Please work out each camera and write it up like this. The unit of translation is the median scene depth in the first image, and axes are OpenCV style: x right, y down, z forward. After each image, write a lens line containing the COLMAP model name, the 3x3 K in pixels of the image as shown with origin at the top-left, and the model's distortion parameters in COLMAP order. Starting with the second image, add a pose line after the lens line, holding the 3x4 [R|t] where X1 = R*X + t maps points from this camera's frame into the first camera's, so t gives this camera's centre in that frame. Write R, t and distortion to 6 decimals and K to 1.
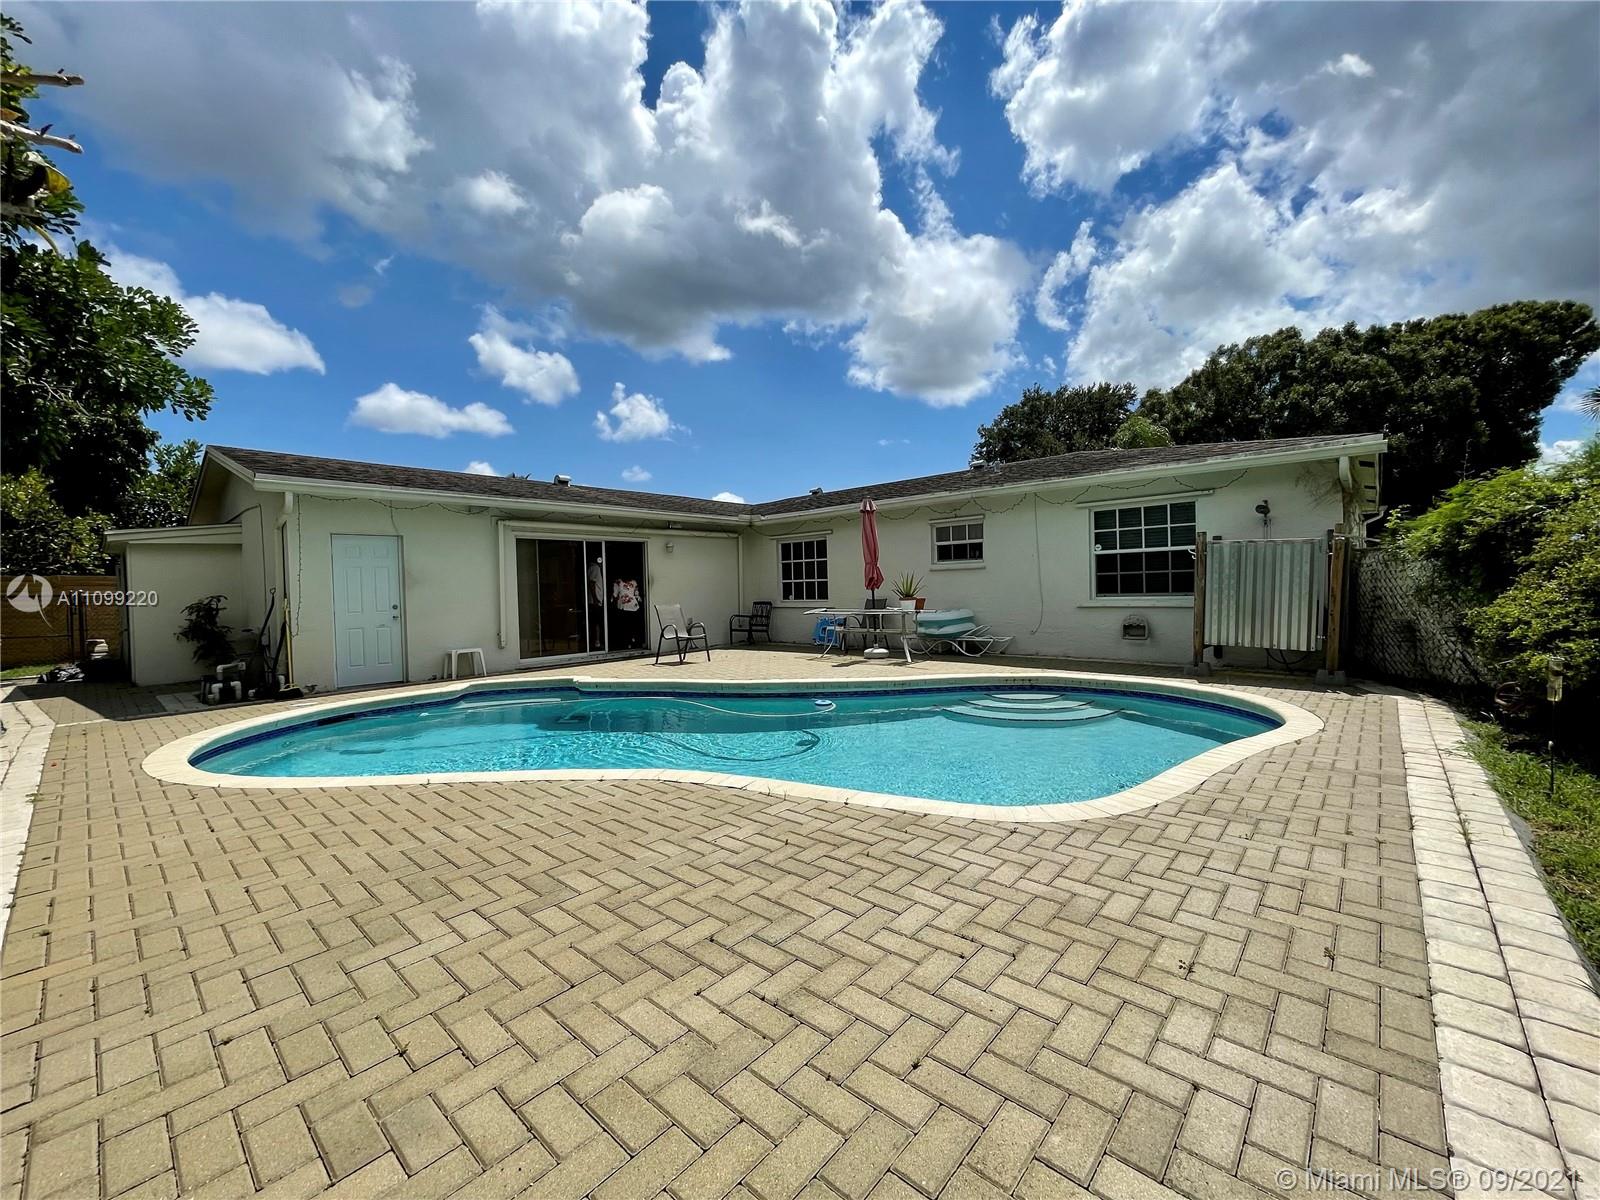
lens RADIAL K [[637.1, 0, 808.8], [0, 637.1, 599.1], [0, 0, 1]] dist [-0.001204, 0.000679]
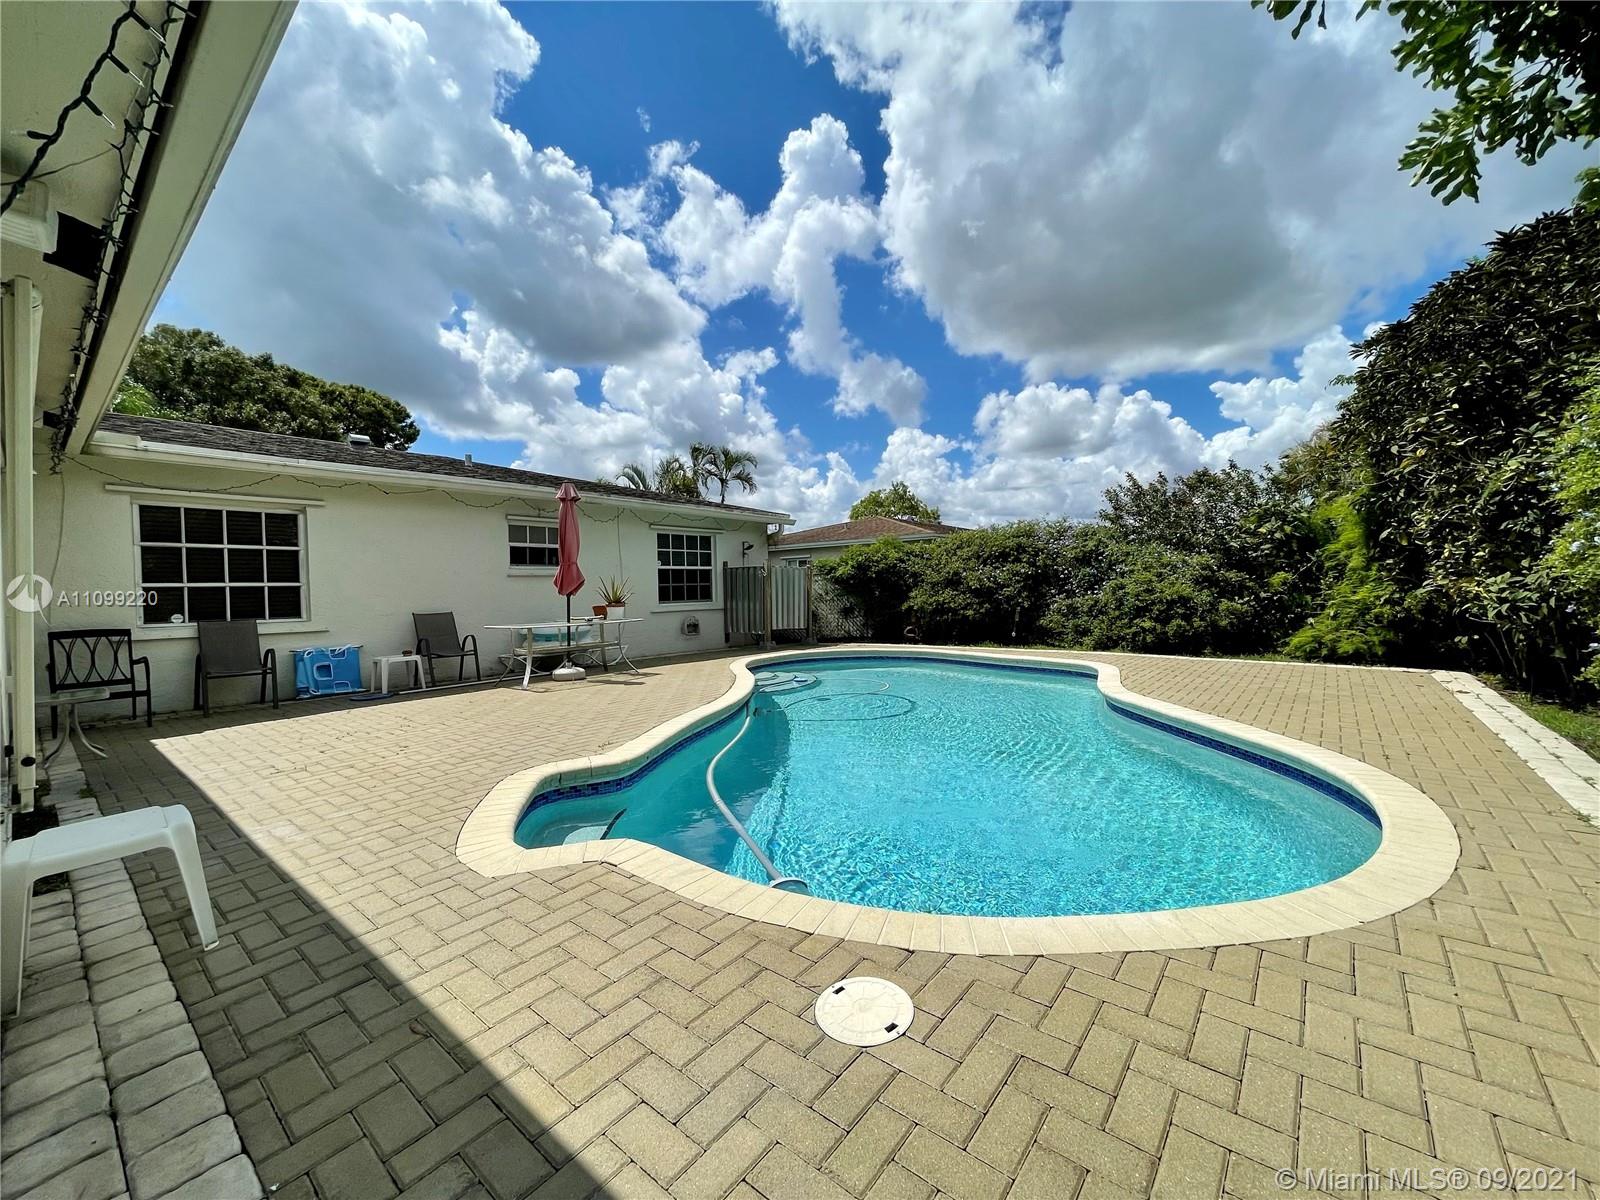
lens RADIAL K [[637.1, 0, 799.7], [0, 637.1, 604.1], [0, 0, 1]] dist [-0.001204, 0.000679]
pose [[-0.041225, 0.002966, 0.999146, -0.771079], [0.041703, 0.999129, -0.001245, 0.009774], [-0.998279, 0.041616, -0.041312, 0.783231]]
